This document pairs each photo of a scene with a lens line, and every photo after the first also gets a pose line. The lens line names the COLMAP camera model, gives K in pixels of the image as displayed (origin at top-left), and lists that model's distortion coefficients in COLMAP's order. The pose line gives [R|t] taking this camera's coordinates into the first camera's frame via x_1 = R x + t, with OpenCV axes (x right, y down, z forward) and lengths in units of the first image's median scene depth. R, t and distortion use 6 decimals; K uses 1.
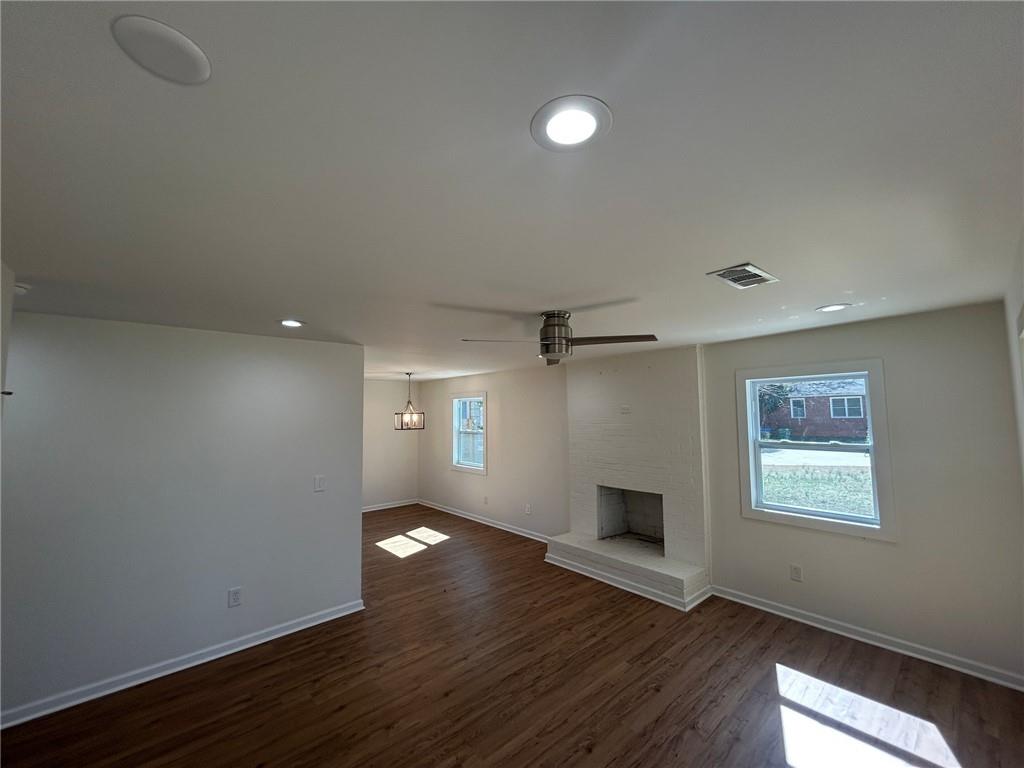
lens RADIAL K [[412.4, 0, 513.2], [0, 412.4, 385.5], [0, 0, 1]] dist [0.000081, 0.000656]
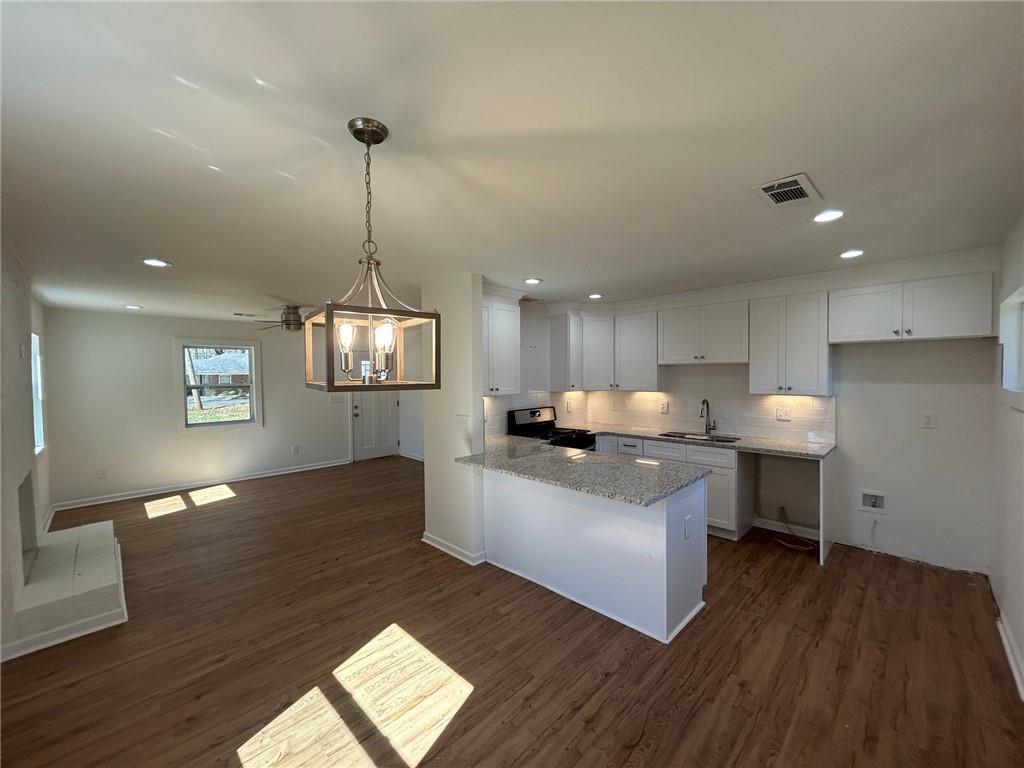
lens RADIAL K [[412.4, 0, 512.5], [0, 412.4, 383.4], [0, 0, 1]] dist [0.000081, 0.000656]
pose [[-0.997202, 0.018316, -0.072469, -0.474350], [0.022532, 0.998074, -0.057797, 0.182374], [0.071271, -0.059268, -0.995695, 1.892709]]
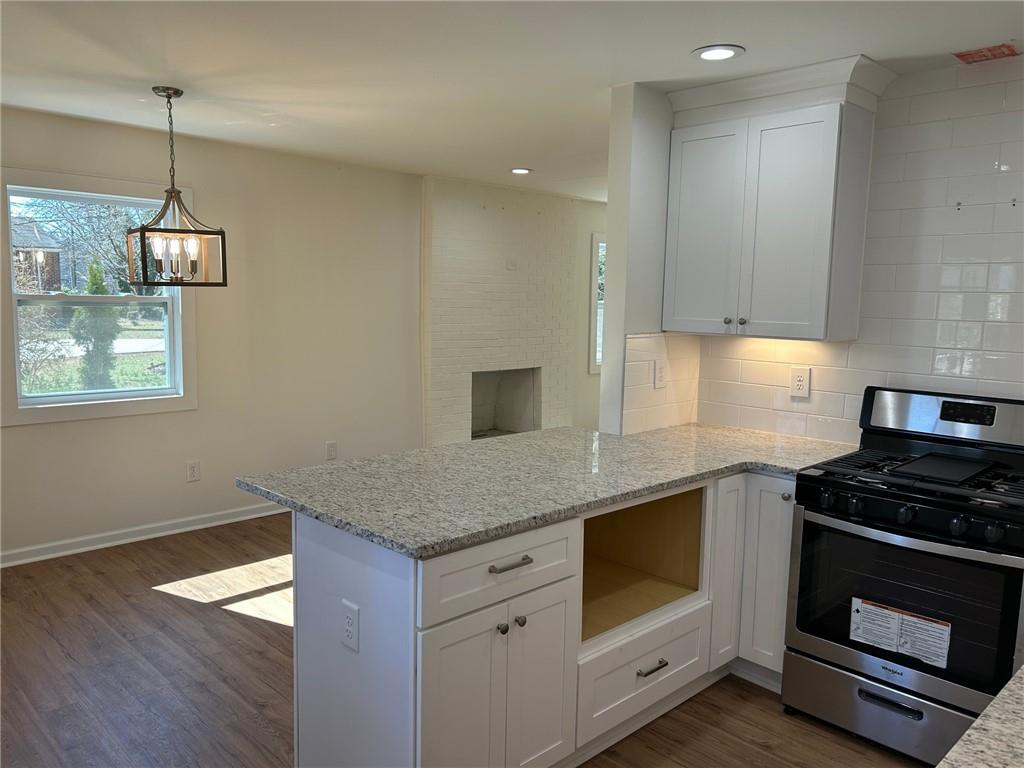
lens RADIAL K [[766.2, 0, 511.7], [0, 766.2, 390.9], [0, 0, 1]] dist [0.055009, -0.051223]
pose [[-0.052837, -0.118747, 0.991518, -1.284860], [-0.100013, 0.988542, 0.113061, 0.144443], [-0.993582, -0.093191, -0.064108, 1.211927]]
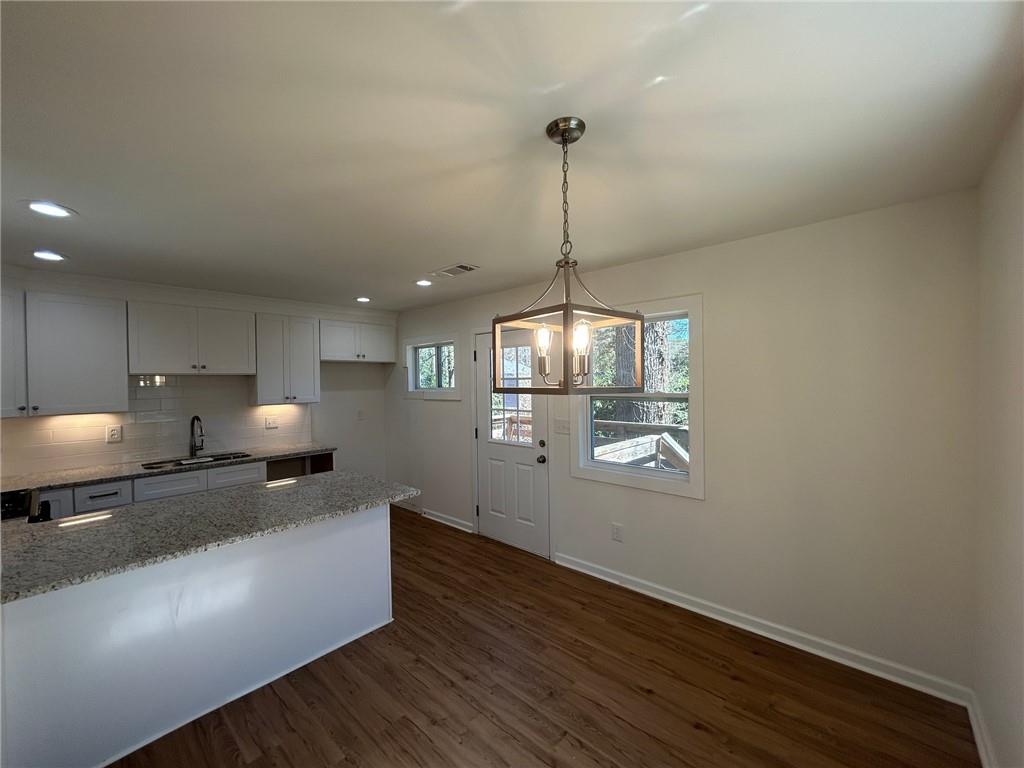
lens RADIAL K [[412.4, 0, 512.4], [0, 412.4, 382.9], [0, 0, 1]] dist [0.000081, 0.000656]
pose [[0.118497, 0.014601, -0.992847, -0.057794], [0.094629, 0.995175, 0.025929, 0.143313], [0.988435, -0.097024, 0.116544, 1.460434]]
